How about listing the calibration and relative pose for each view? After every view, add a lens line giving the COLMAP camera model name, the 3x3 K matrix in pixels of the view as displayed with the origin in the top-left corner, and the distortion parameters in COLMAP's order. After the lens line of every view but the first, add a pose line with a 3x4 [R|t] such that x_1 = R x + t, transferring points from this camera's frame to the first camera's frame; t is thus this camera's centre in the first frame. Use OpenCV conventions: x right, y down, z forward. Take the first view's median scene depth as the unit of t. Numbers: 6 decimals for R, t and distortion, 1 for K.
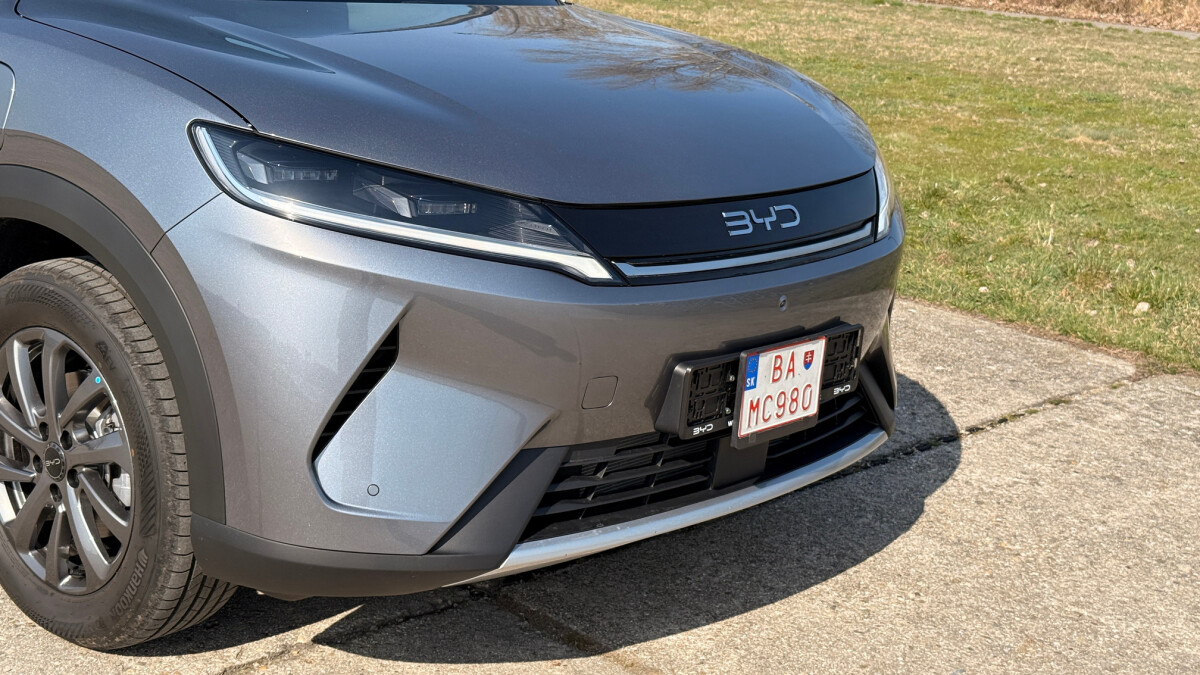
lens RADIAL K [[1652.3, 0, 600.0], [0, 1652.3, 337.5], [0, 0, 1]] dist [0.121734, -0.007090]
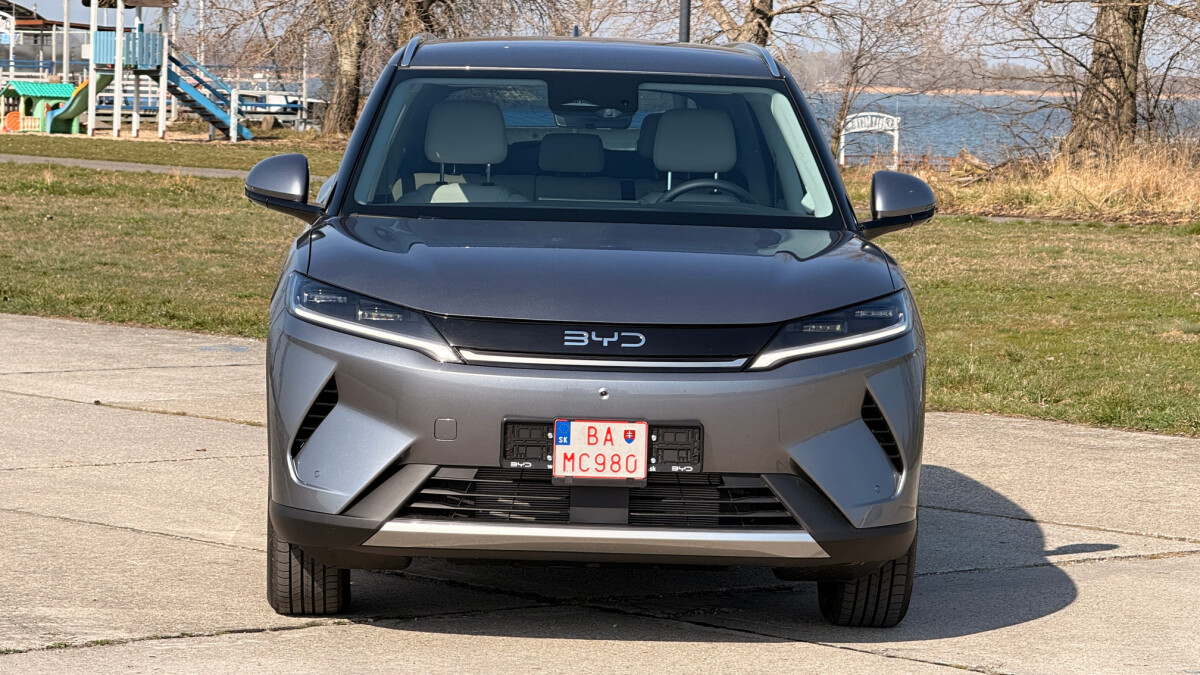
lens RADIAL K [[4100.9, 0, 600.0], [0, 4100.9, 337.5], [0, 0, 1]] dist [0.160766, 0.060770]
pose [[0.685823, -0.021955, -0.727438, 2.843183], [-0.157211, 0.971476, -0.177538, 0.596305], [0.710586, 0.236121, 0.662808, -1.483559]]
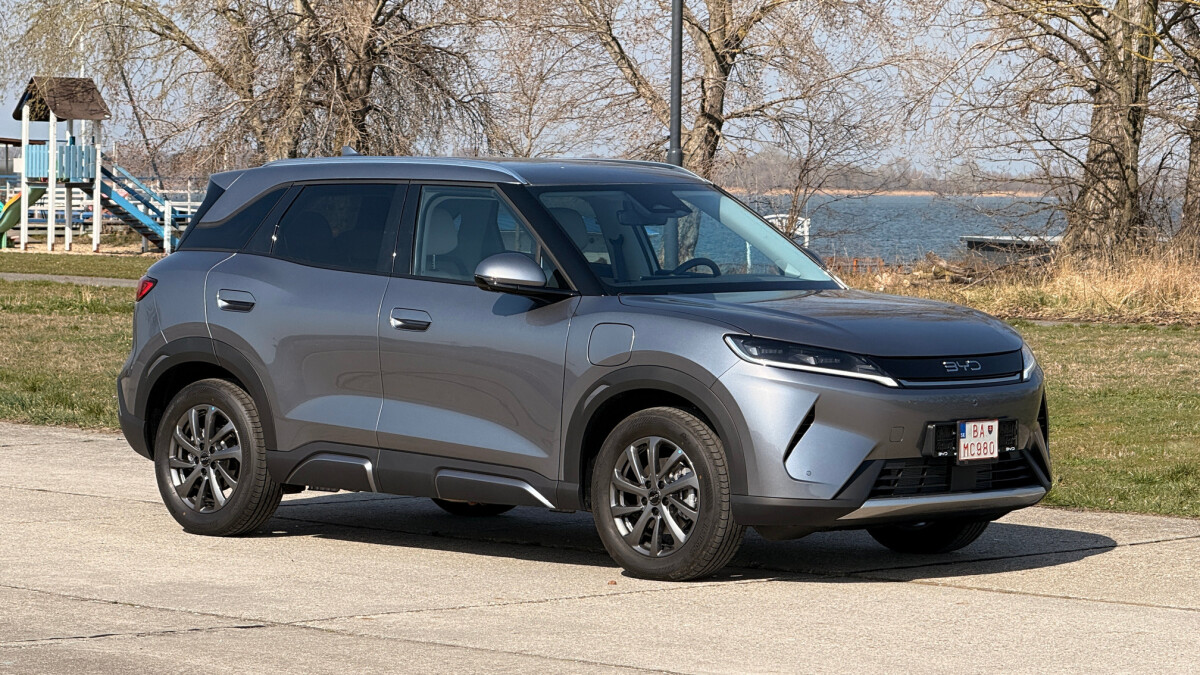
lens RADIAL K [[4100.9, 0, 600.0], [0, 4100.9, 337.5], [0, 0, 1]] dist [0.160766, 0.060770]
pose [[0.996390, -0.077824, -0.033921, -0.199861], [0.068613, 0.973513, -0.218094, 1.078554], [0.049996, 0.214979, 0.975338, -4.484184]]
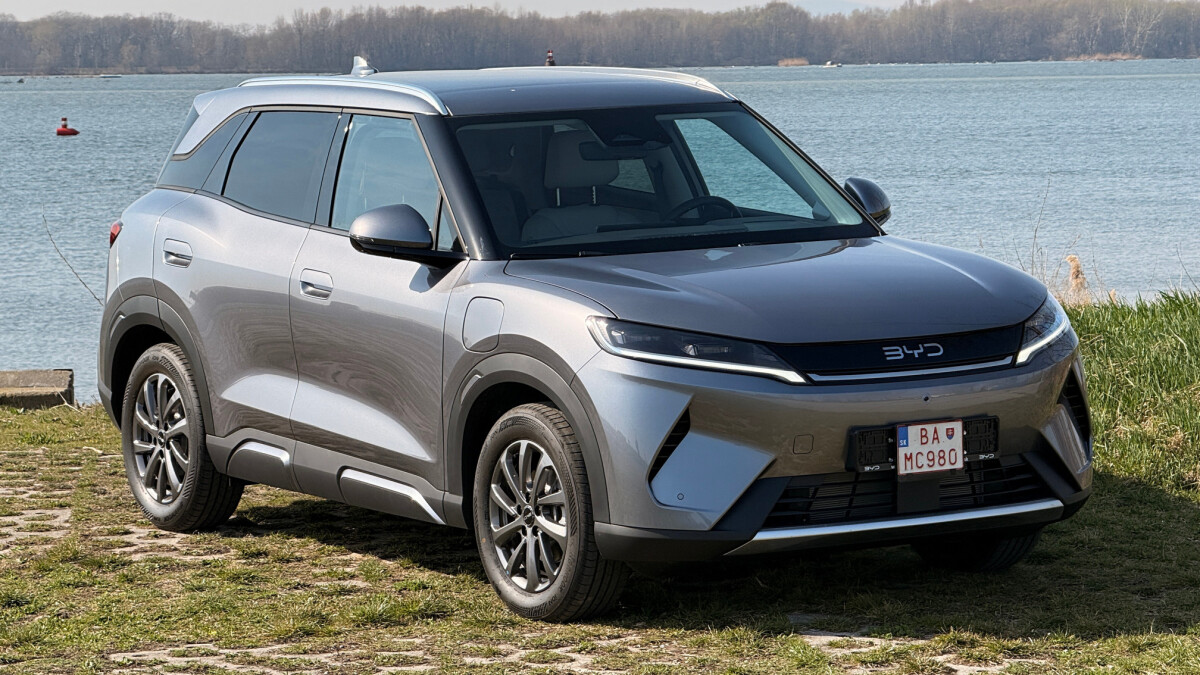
lens RADIAL K [[4100.9, 0, 600.0], [0, 4100.9, 337.5], [0, 0, 1]] dist [0.160766, 0.060770]
pose [[0.950053, -0.079832, -0.301704, 1.094736], [0.026030, 0.983631, -0.178306, 0.676642], [0.311000, 0.161547, 0.936580, -3.142015]]
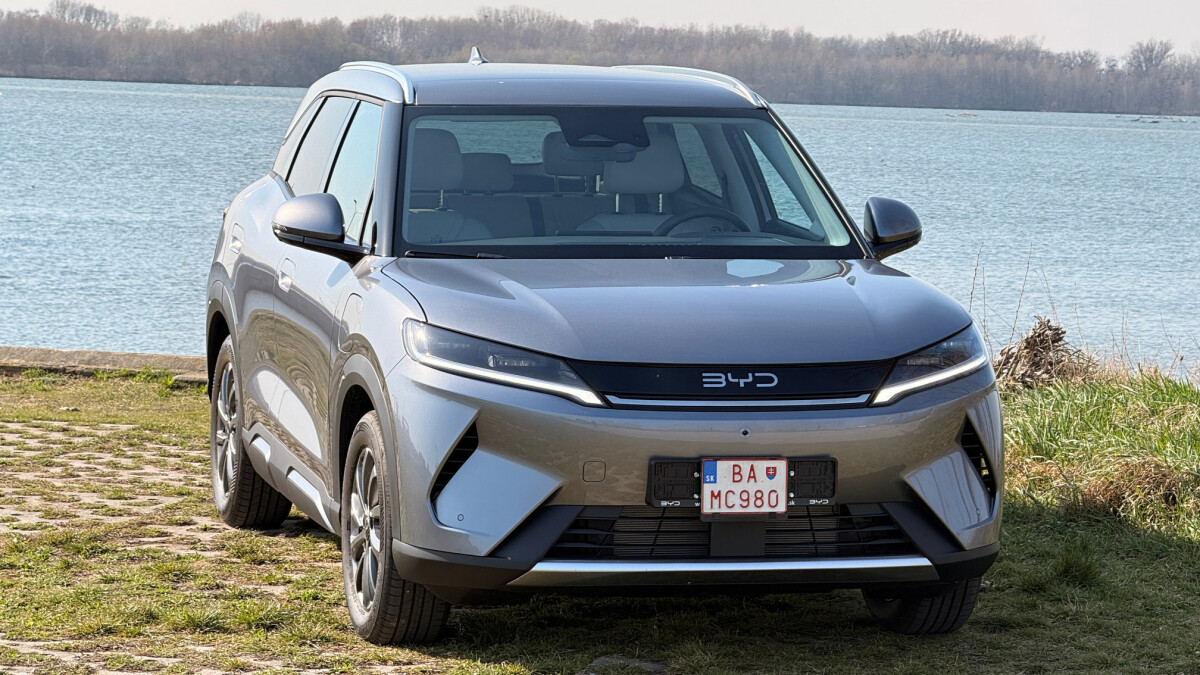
lens RADIAL K [[4100.9, 0, 600.0], [0, 4100.9, 337.5], [0, 0, 1]] dist [0.160766, 0.060770]
pose [[0.822981, -0.023121, -0.567598, 2.233100], [-0.094941, 0.979520, -0.177559, 0.601182], [0.560079, 0.200016, 0.803931, -2.238890]]
